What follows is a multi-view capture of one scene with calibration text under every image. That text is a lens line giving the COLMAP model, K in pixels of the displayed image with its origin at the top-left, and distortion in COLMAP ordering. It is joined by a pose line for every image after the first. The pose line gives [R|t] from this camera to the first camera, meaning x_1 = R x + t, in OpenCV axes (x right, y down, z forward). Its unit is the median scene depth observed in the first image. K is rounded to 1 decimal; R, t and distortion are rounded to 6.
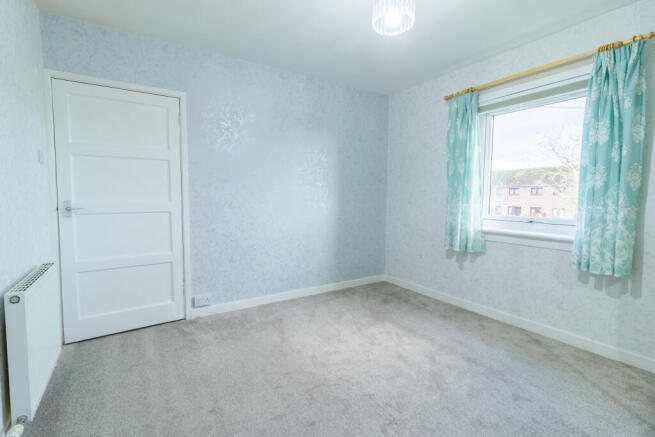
lens RADIAL K [[304.9, 0, 324.4], [0, 304.9, 215.6], [0, 0, 1]] dist [0.000842, -0.000539]
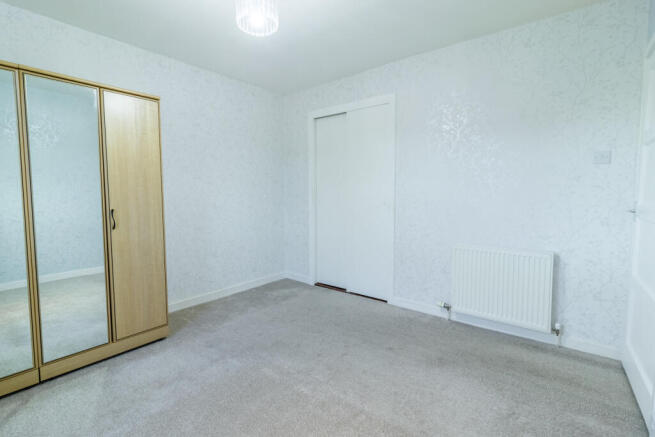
lens RADIAL K [[304.9, 0, 324.4], [0, 304.9, 215.6], [0, 0, 1]] dist [0.000842, -0.000539]
pose [[-0.949135, 0.011321, -0.314666, 0.217711], [-0.032476, 0.990504, 0.133596, -0.091421], [0.313190, 0.137020, -0.939754, 1.292276]]
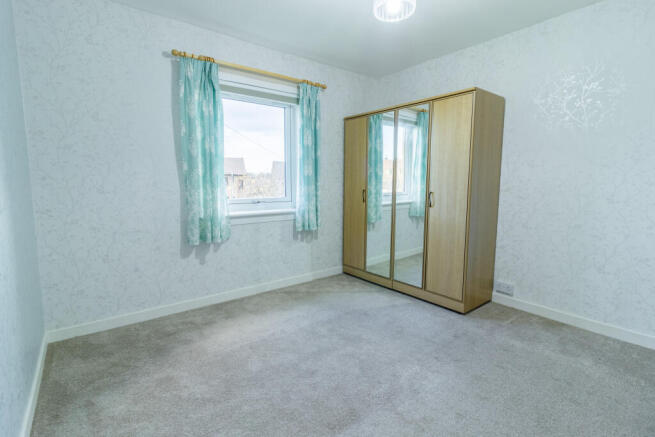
lens RADIAL K [[304.9, 0, 324.4], [0, 304.9, 215.6], [0, 0, 1]] dist [0.000842, -0.000539]
pose [[-0.082994, -0.120486, 0.989240, -0.511222], [0.066075, 0.989815, 0.126099, -0.059633], [-0.994357, 0.075830, -0.074188, 0.827356]]
